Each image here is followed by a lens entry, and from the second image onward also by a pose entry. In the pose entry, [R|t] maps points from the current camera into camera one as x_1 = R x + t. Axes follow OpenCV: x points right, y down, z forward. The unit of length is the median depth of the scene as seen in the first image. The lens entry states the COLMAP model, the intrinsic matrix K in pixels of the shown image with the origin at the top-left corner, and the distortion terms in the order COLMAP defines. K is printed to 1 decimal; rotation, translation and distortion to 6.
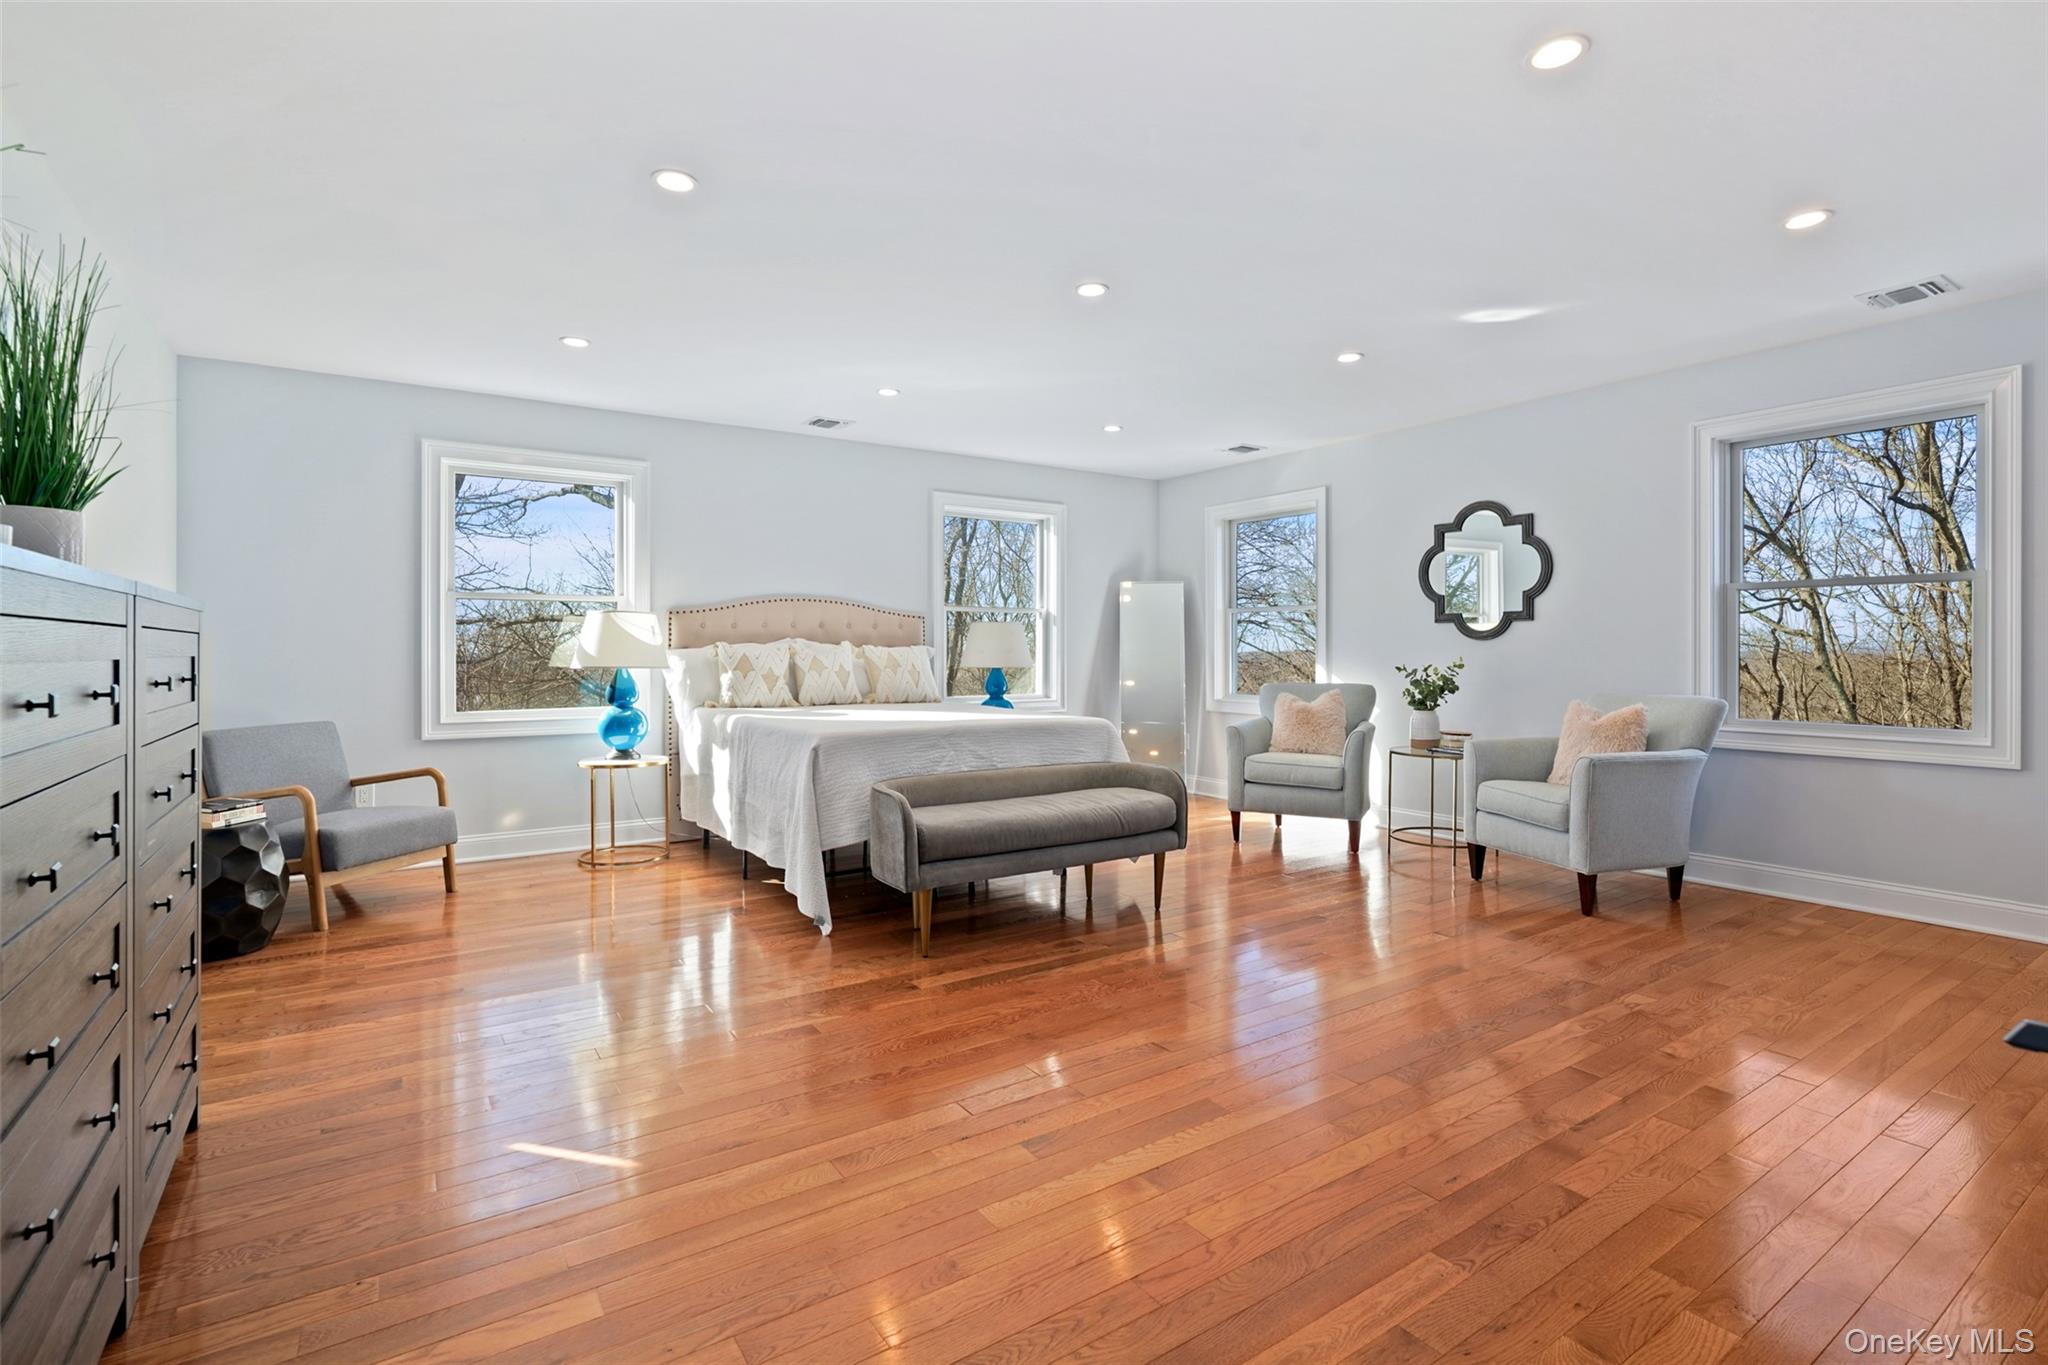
lens RADIAL K [[939.8, 0, 1017.9], [0, 939.8, 660.5], [0, 0, 1]] dist [-0.003689, -0.000301]
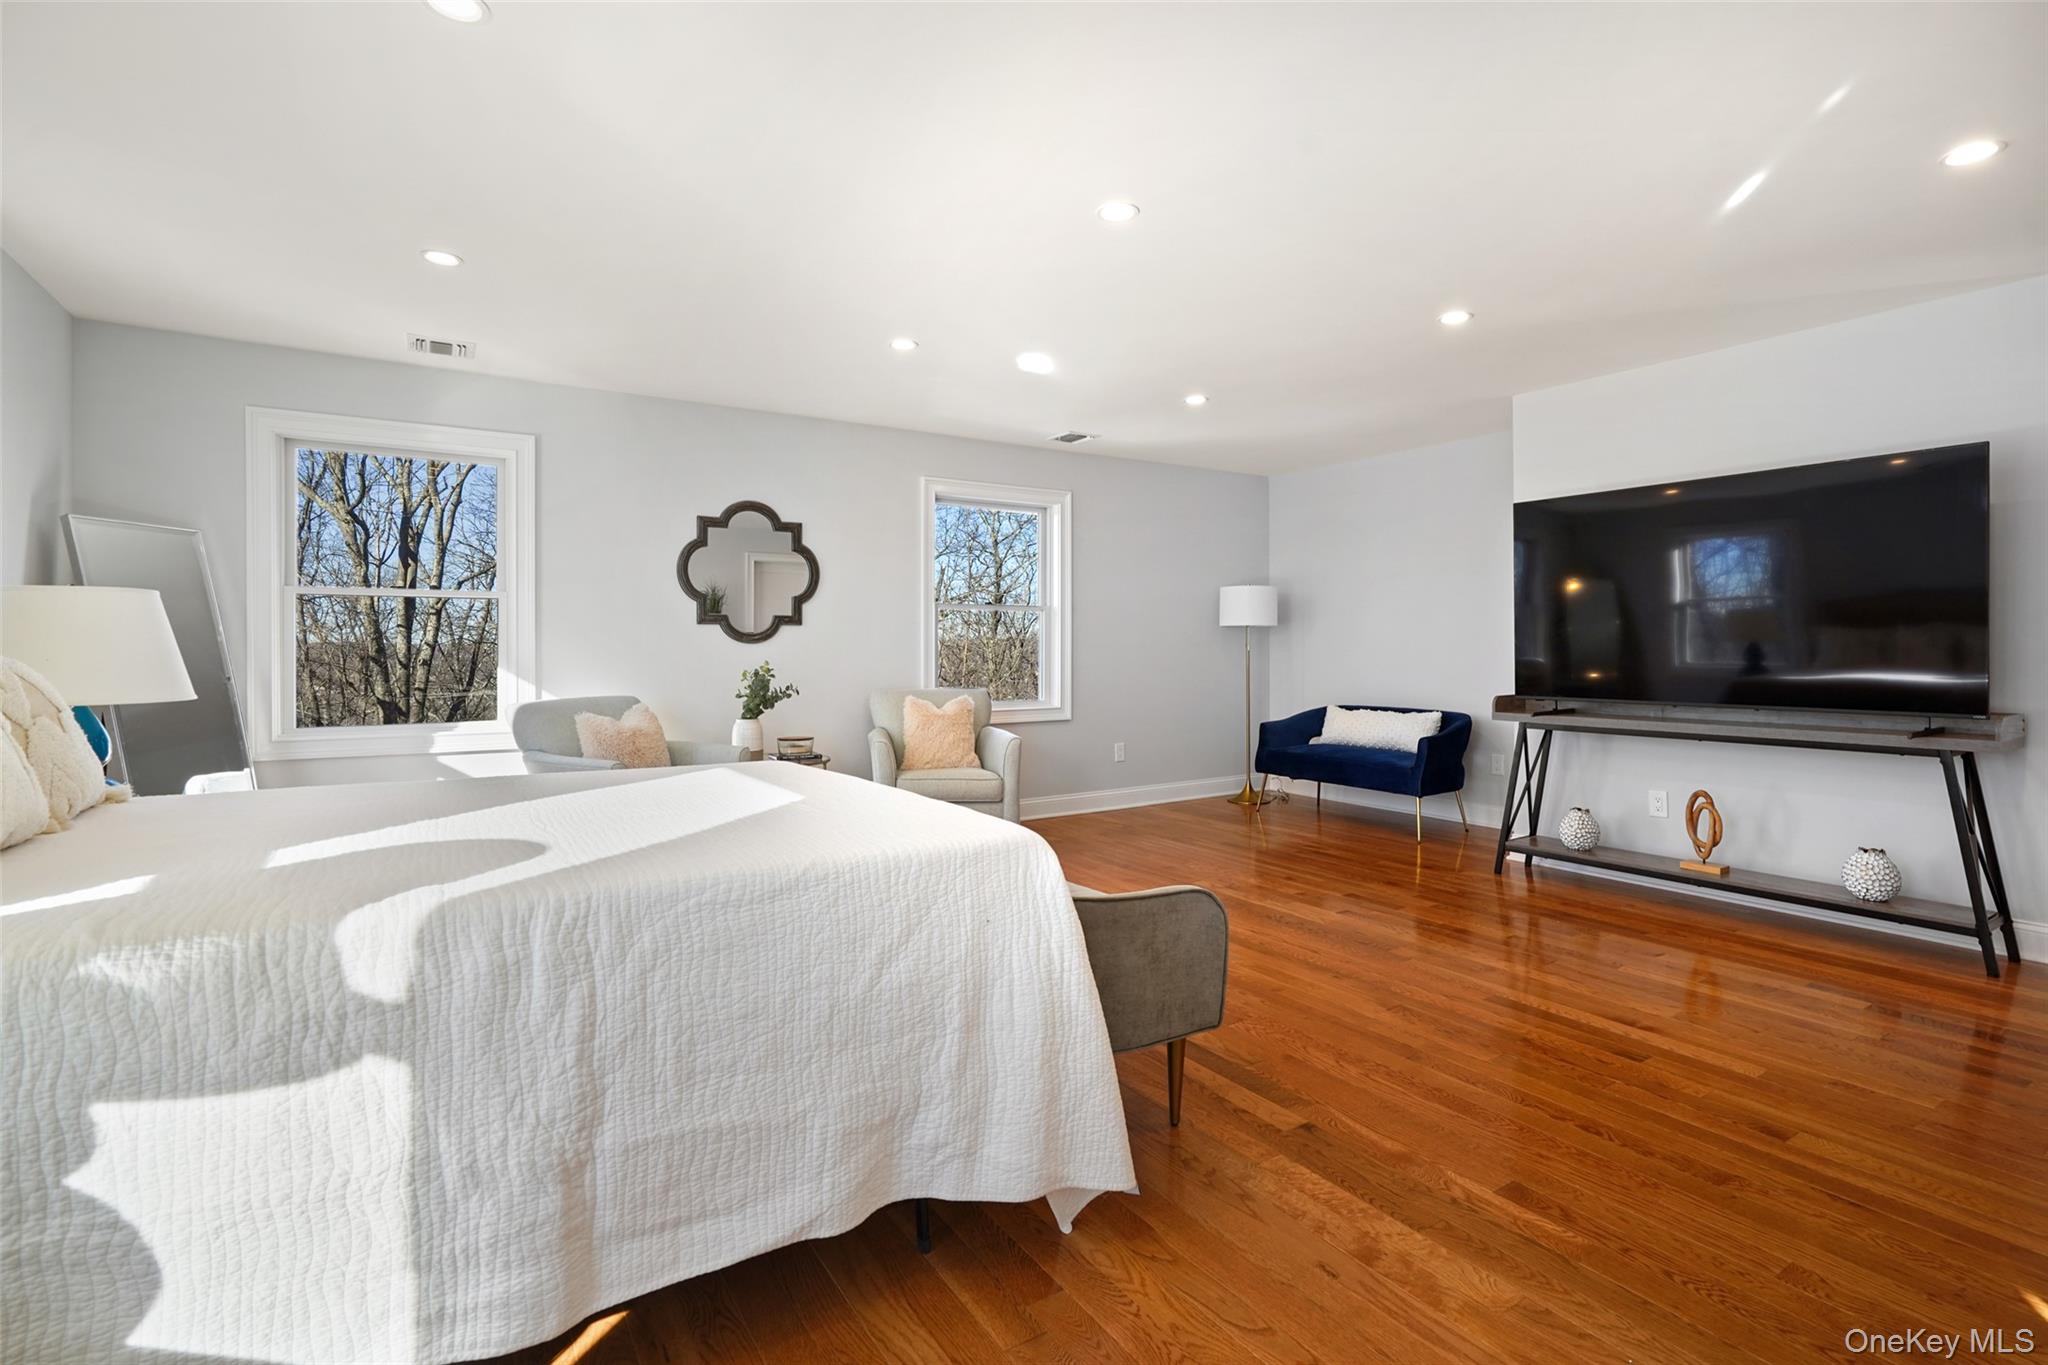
lens RADIAL K [[939.8, 0, 1018.0], [0, 939.8, 677.7], [0, 0, 1]] dist [-0.003689, -0.000301]
pose [[0.029541, -0.036309, 0.998904, -0.498671], [0.011119, 0.999290, 0.035994, -0.018361], [-0.999502, 0.010043, 0.029923, 0.715936]]
